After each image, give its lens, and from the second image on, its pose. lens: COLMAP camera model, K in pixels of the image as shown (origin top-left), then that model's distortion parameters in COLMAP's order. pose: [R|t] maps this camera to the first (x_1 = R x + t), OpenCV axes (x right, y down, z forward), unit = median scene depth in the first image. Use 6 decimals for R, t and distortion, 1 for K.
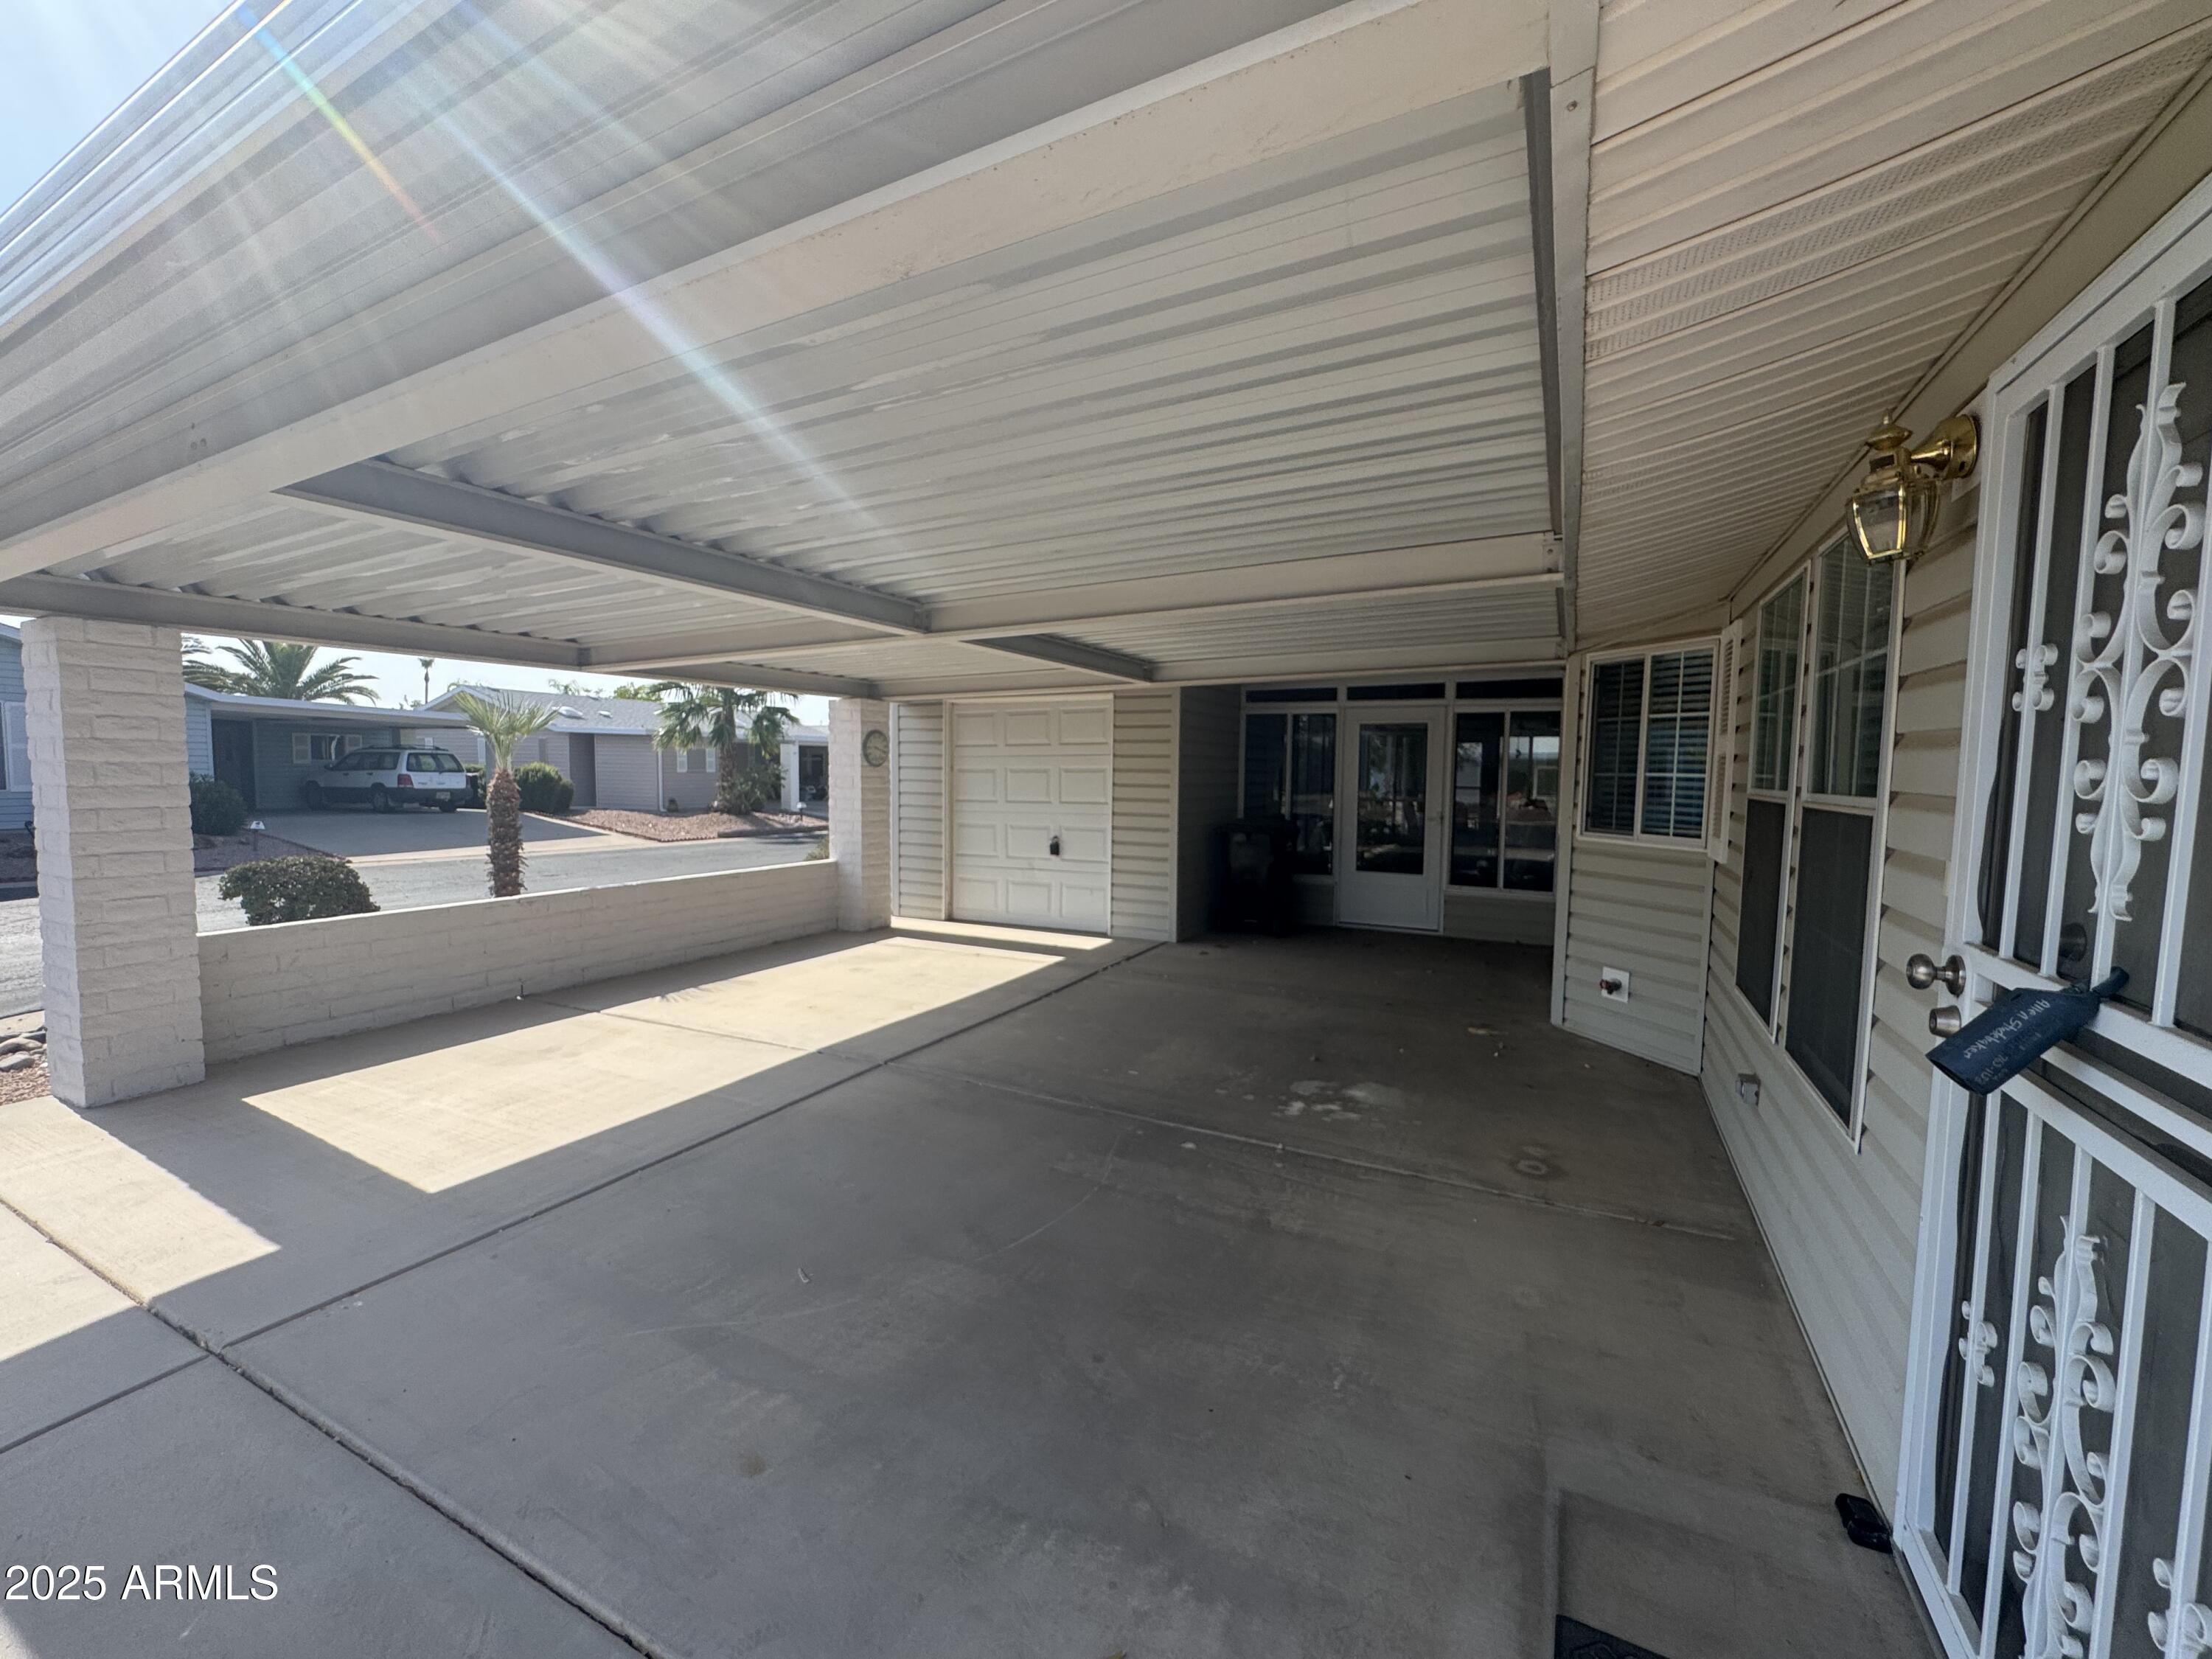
lens RADIAL K [[897.1, 0, 1082.6], [0, 897.1, 829.3], [0, 0, 1]] dist [-0.002022, -0.000061]
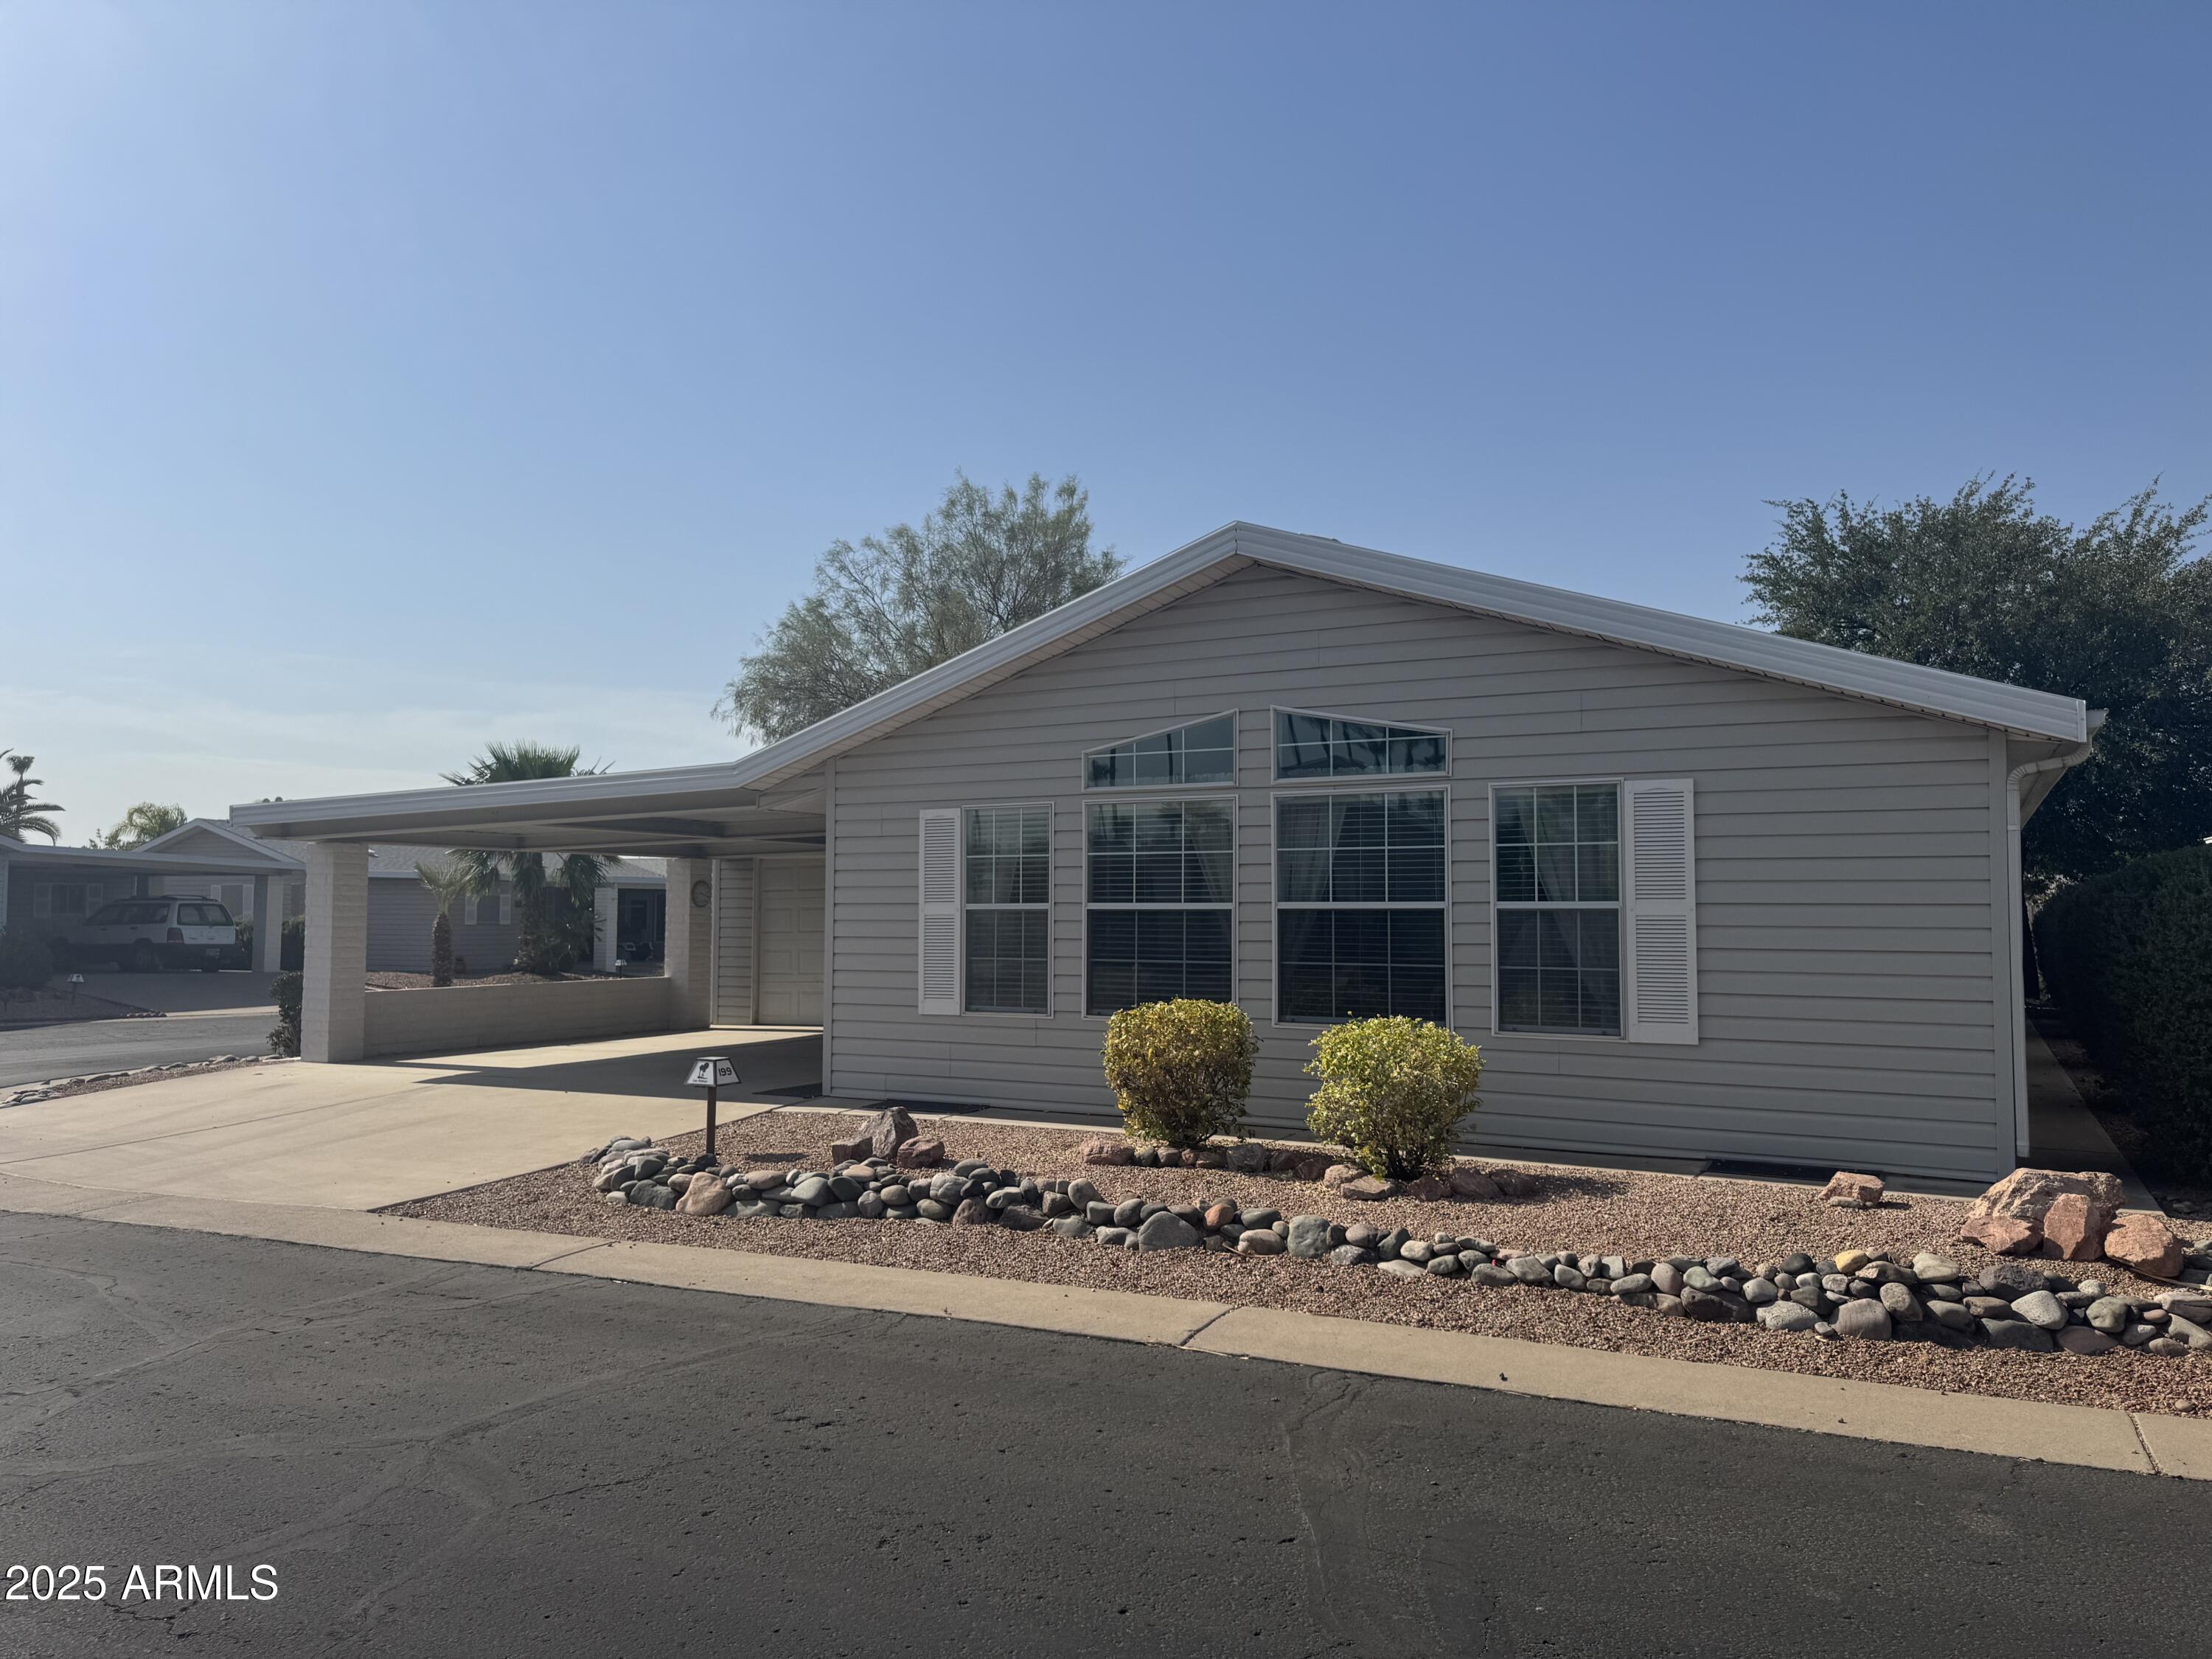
lens RADIAL K [[1545.5, 0, 1120.4], [0, 1545.5, 834.7], [0, 0, 1]] dist [0.012184, 0.001446]
pose [[0.999674, -0.010800, 0.023115, 0.140881], [0.013554, 0.992373, -0.122523, 0.046790], [-0.021615, 0.122796, 0.992196, -0.541453]]
